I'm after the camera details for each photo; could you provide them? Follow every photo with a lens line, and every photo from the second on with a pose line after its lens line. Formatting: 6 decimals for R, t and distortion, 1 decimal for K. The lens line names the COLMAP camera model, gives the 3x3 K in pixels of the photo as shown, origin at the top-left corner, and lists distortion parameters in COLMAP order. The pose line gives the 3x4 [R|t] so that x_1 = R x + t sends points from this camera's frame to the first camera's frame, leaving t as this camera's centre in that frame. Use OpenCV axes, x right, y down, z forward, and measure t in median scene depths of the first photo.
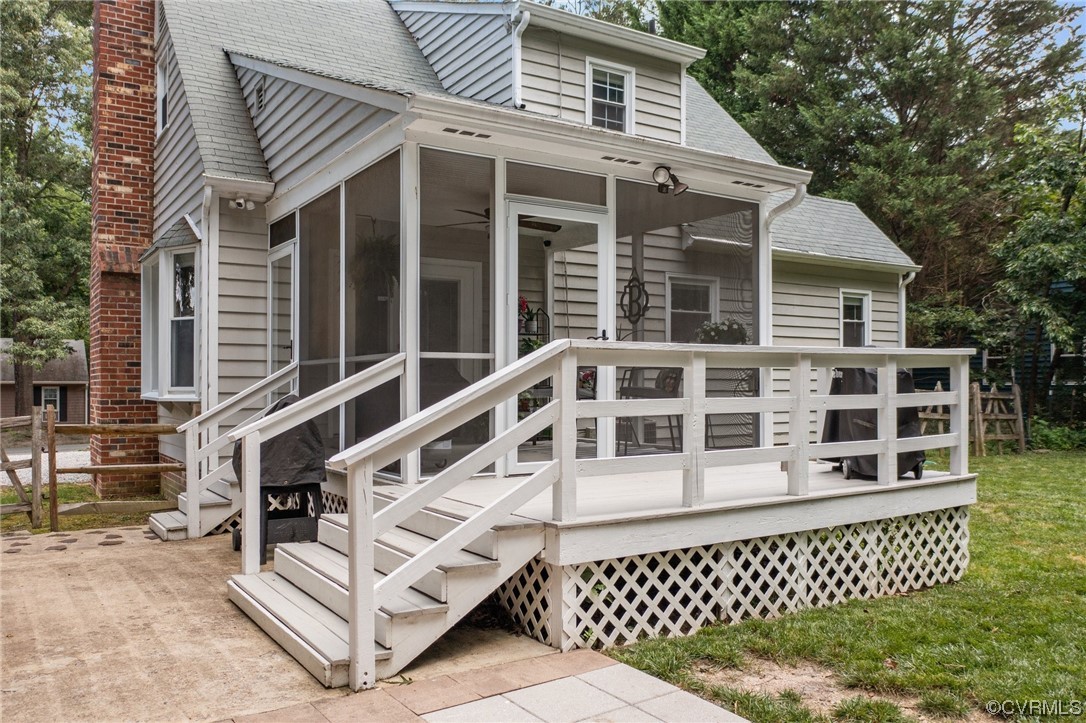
lens RADIAL K [[855.1, 0, 550.3], [0, 855.1, 363.8], [0, 0, 1]] dist [-0.014289, -0.002884]
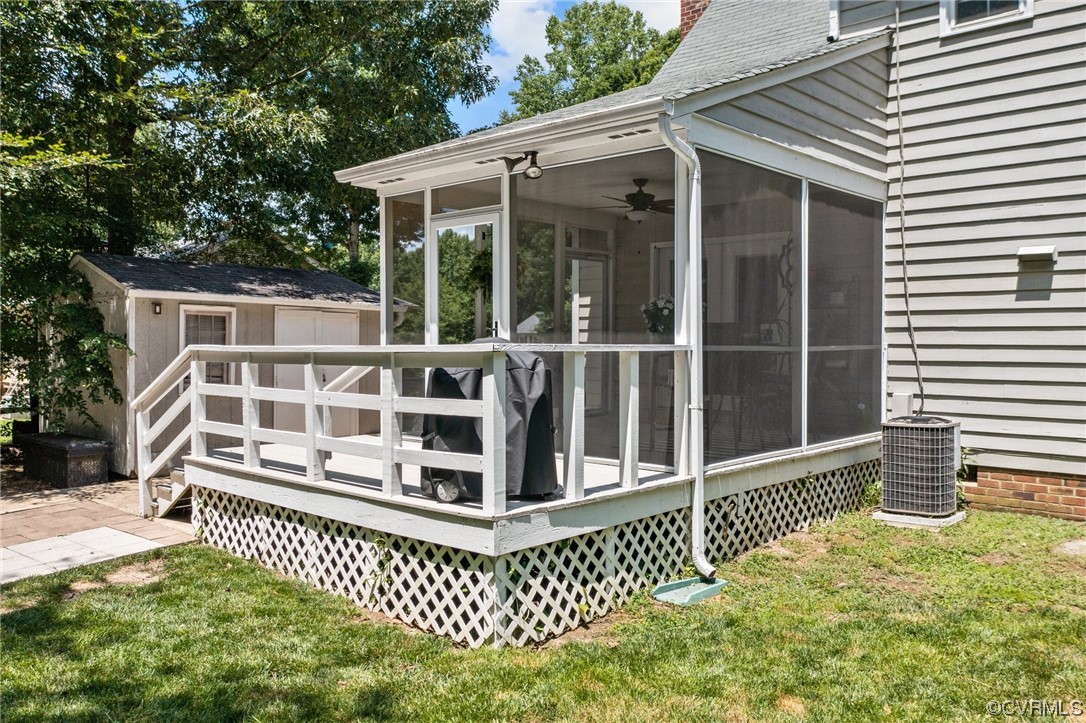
lens RADIAL K [[855.1, 0, 550.3], [0, 855.1, 363.8], [0, 0, 1]] dist [-0.014289, -0.002884]
pose [[0.244161, 0.016747, -0.969590, 1.414956], [0.005849, 0.999807, 0.018742, -0.016829], [0.969717, -0.010248, 0.244016, 1.012083]]
